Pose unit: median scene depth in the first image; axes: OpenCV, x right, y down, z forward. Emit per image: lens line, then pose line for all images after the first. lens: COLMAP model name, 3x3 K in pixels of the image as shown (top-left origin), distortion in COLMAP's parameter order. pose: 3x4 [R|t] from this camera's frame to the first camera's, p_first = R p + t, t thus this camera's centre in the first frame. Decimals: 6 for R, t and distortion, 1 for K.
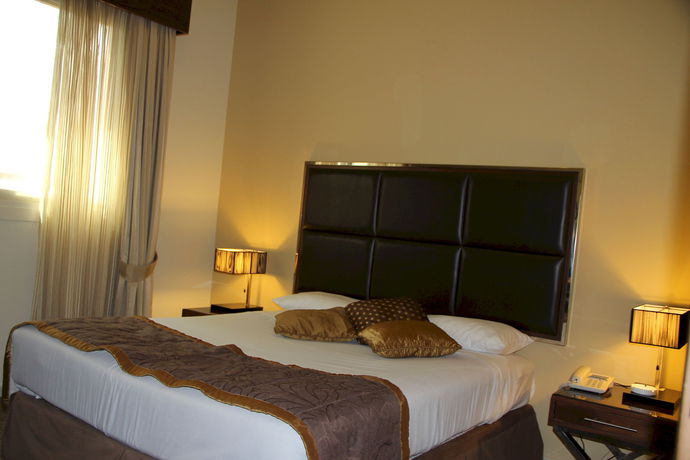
lens RADIAL K [[662.2, 0, 345.0], [0, 662.2, 230.0], [0, 0, 1]] dist [-0.010152, -0.005632]
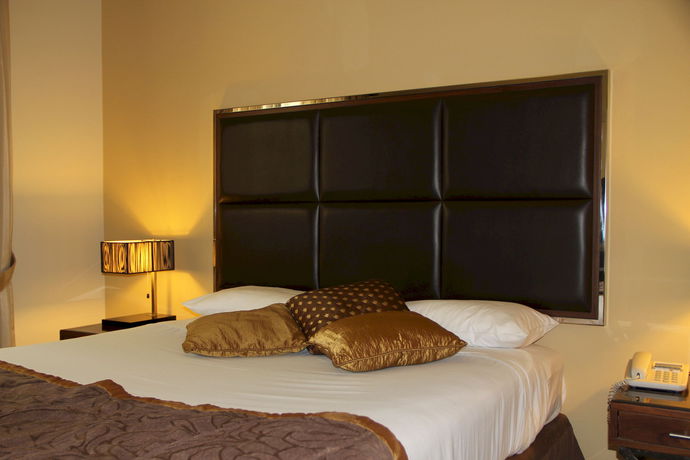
lens RADIAL K [[713.9, 0, 345.0], [0, 713.9, 230.0], [0, 0, 1]] dist [-0.000015, 0.007909]
pose [[0.992016, -0.093850, 0.084239, 0.005656], [0.092837, 0.995555, 0.015878, 0.036162], [-0.085355, -0.007931, 0.996319, 0.263898]]
